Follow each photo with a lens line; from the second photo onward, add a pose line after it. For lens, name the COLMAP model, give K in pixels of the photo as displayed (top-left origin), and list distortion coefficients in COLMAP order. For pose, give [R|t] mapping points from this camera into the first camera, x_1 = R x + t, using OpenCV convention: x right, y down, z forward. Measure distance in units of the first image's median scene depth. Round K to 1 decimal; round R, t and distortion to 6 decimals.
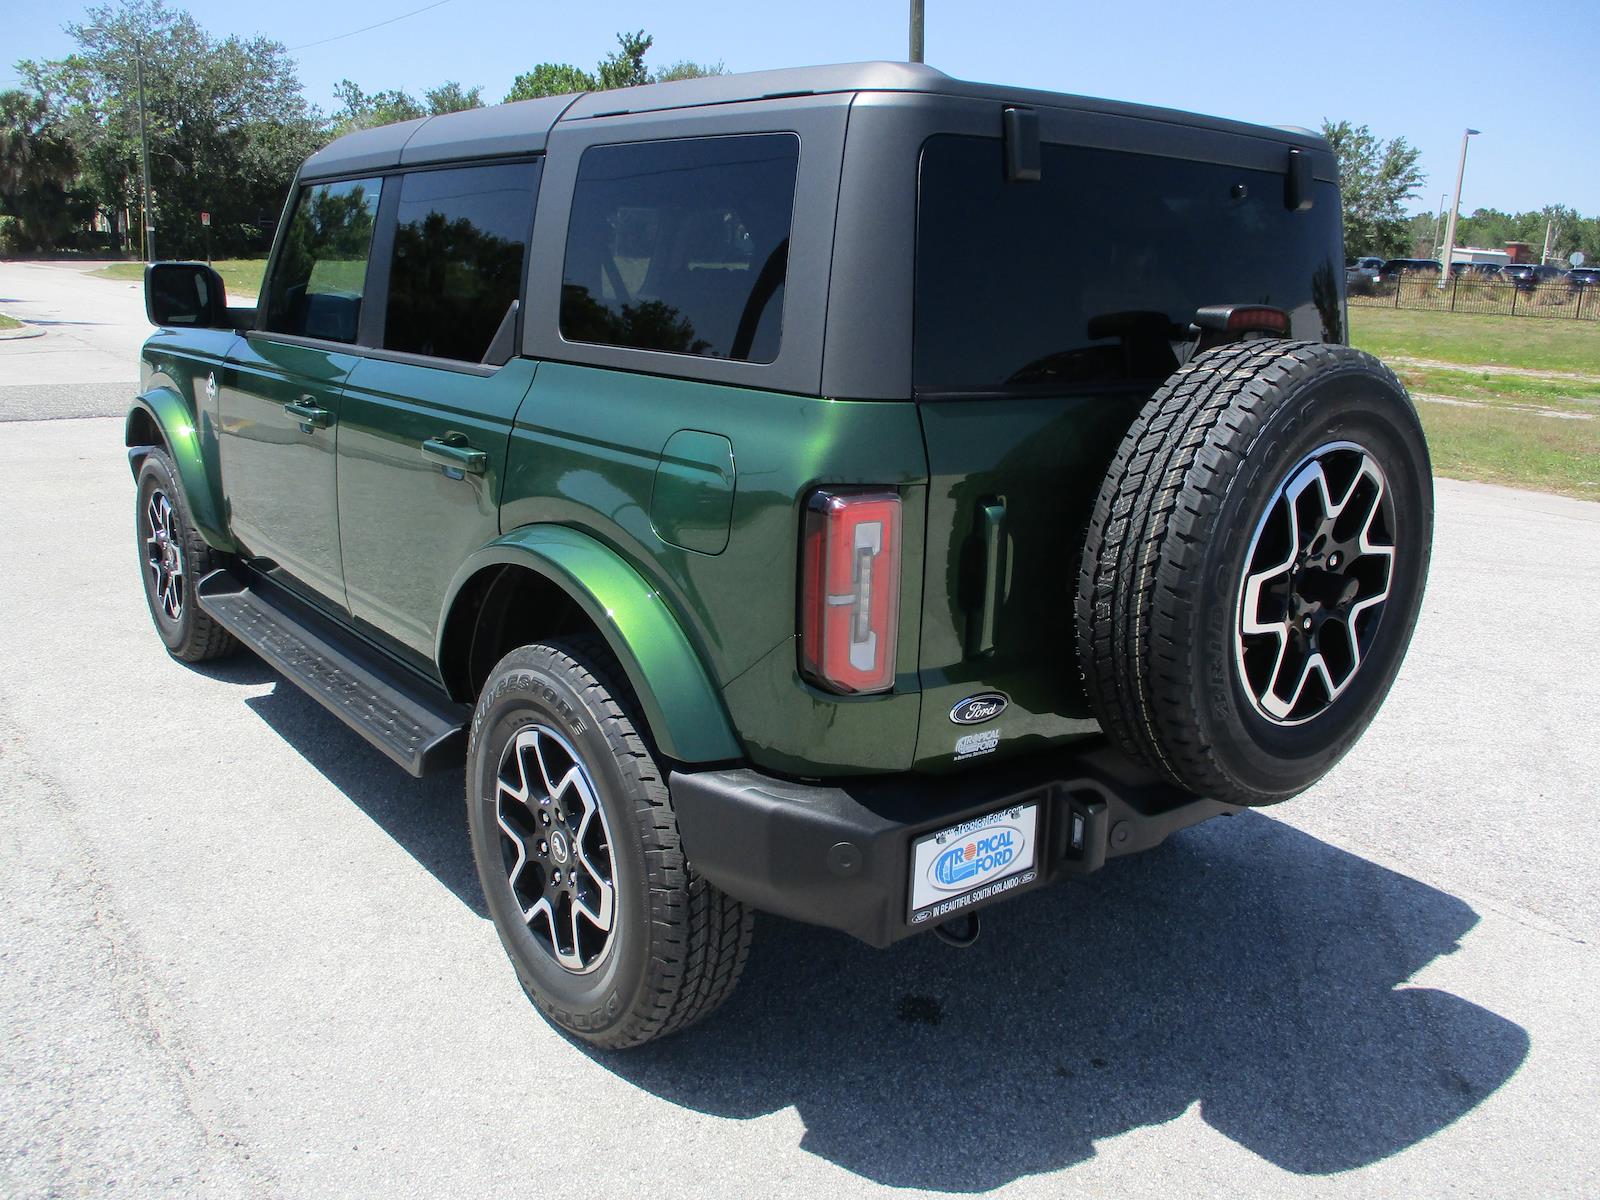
lens RADIAL K [[1355.7, 0, 799.7], [0, 1355.7, 607.7], [0, 0, 1]] dist [-0.049959, 0.012574]
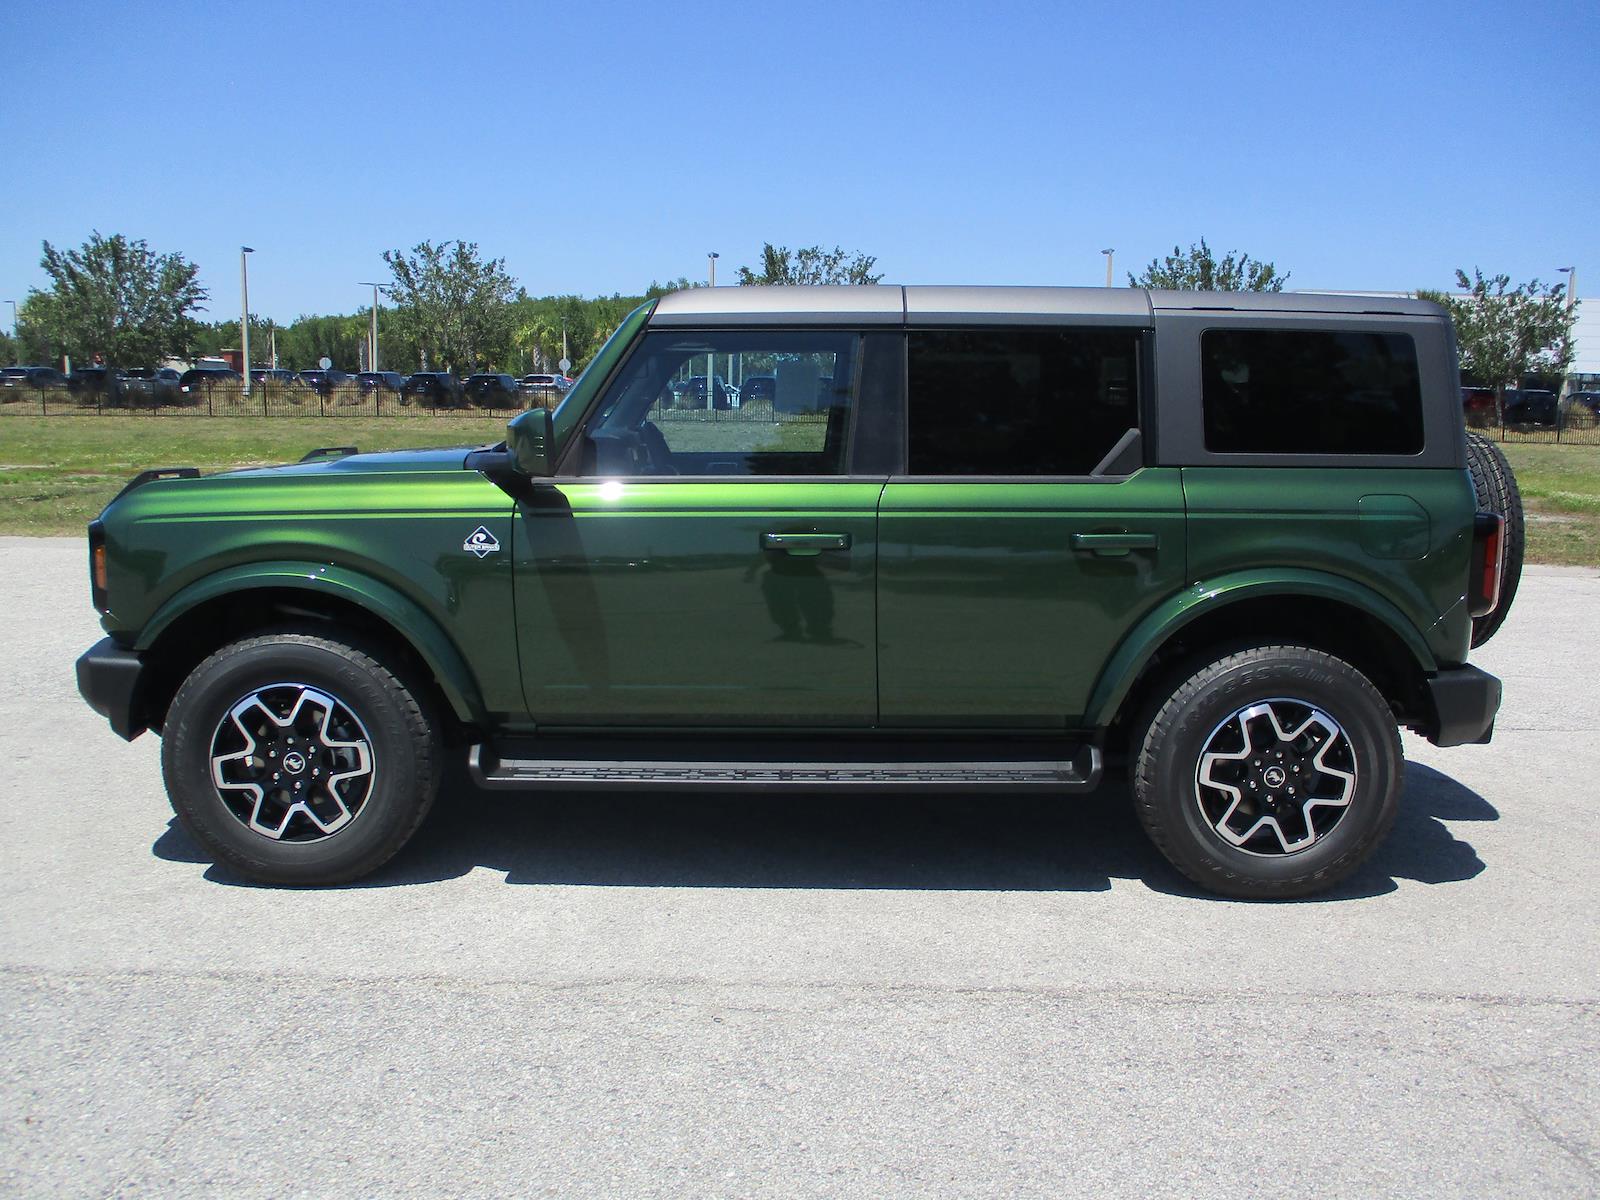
lens RADIAL K [[1355.7, 0, 800.9], [0, 1355.7, 607.8], [0, 0, 1]] dist [-0.049959, 0.012574]
pose [[0.611690, -0.150351, 0.776679, -0.102564], [0.208977, 0.977609, 0.024663, -0.009877], [-0.762997, 0.147222, 0.629414, 0.025722]]
